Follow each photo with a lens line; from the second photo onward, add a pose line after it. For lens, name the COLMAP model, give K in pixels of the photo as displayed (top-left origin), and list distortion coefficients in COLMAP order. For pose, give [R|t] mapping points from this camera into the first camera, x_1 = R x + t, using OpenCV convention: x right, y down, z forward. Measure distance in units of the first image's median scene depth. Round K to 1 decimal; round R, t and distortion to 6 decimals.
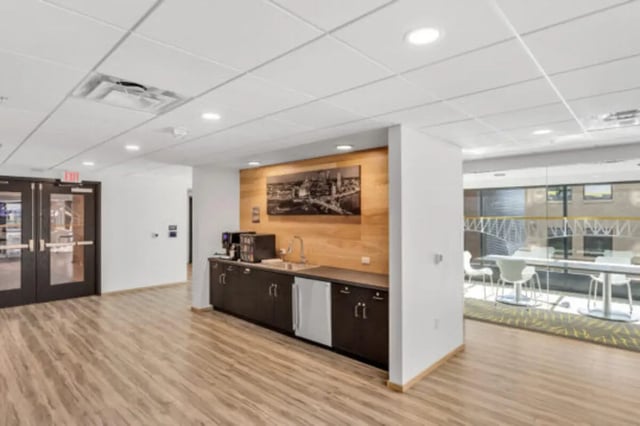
lens RADIAL K [[339.7, 0, 321.4], [0, 339.7, 210.9], [0, 0, 1]] dist [-0.006865, 0.002342]
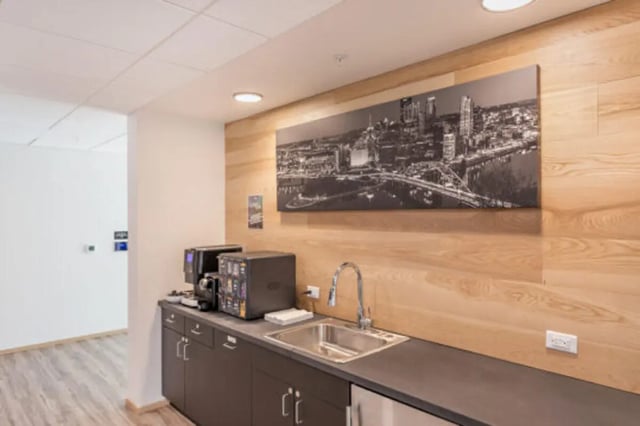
lens RADIAL K [[419.2, 0, 308.4], [0, 419.2, 206.7], [0, 0, 1]] dist [-0.010279, -0.004687]
pose [[0.995237, -0.003572, -0.097420, -0.067910], [0.002955, 0.999975, -0.006476, 0.009996], [0.097440, 0.006157, 0.995222, 0.476577]]
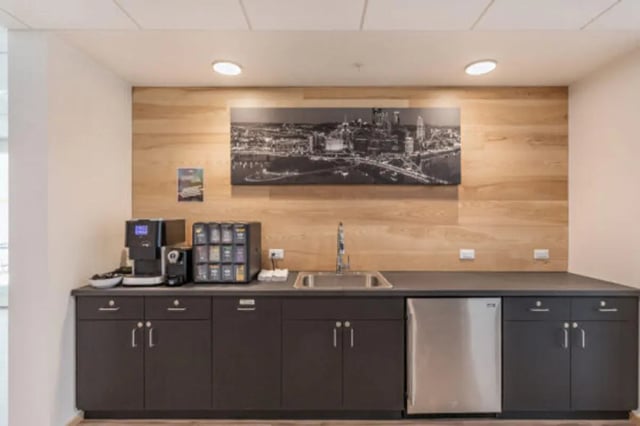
lens RADIAL K [[308.9, 0, 322.7], [0, 308.9, 214.9], [0, 0, 1]] dist [-0.005202, 0.001381]
pose [[0.737920, 0.006163, 0.674860, -0.408333], [-0.012192, 0.999917, 0.004201, 0.059312], [-0.674778, -0.011328, 0.737934, 0.637185]]
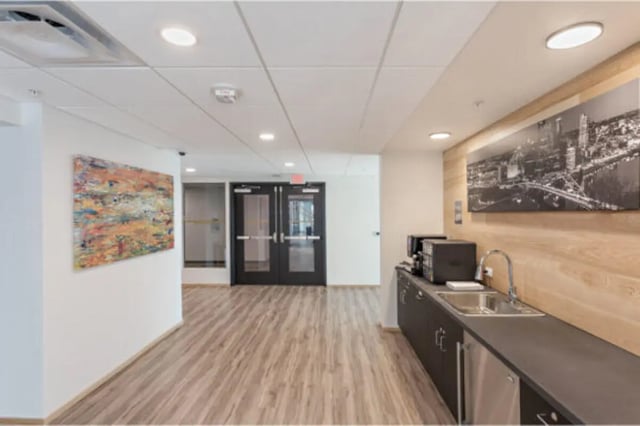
lens RADIAL K [[308.9, 0, 324.1], [0, 308.9, 211.4], [0, 0, 1]] dist [-0.005202, 0.001381]
pose [[0.660339, -0.003646, -0.750959, 0.115766], [0.007994, 0.999966, 0.002175, 0.007309], [0.750925, -0.007440, 0.660346, 0.443213]]
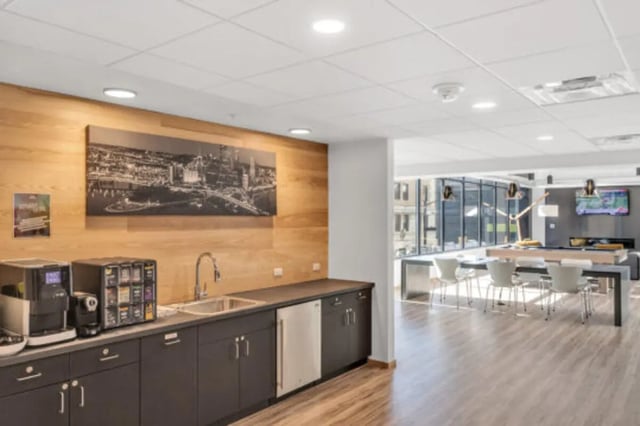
lens RADIAL K [[485.3, 0, 315.3], [0, 485.3, 212.7], [0, 0, 1]] dist [0.017251, -0.004051]
pose [[-0.067855, 0.012526, 0.997617, -0.874614], [-0.010366, 0.999858, -0.013260, 0.015452], [-0.997641, -0.011241, -0.067716, 0.844441]]
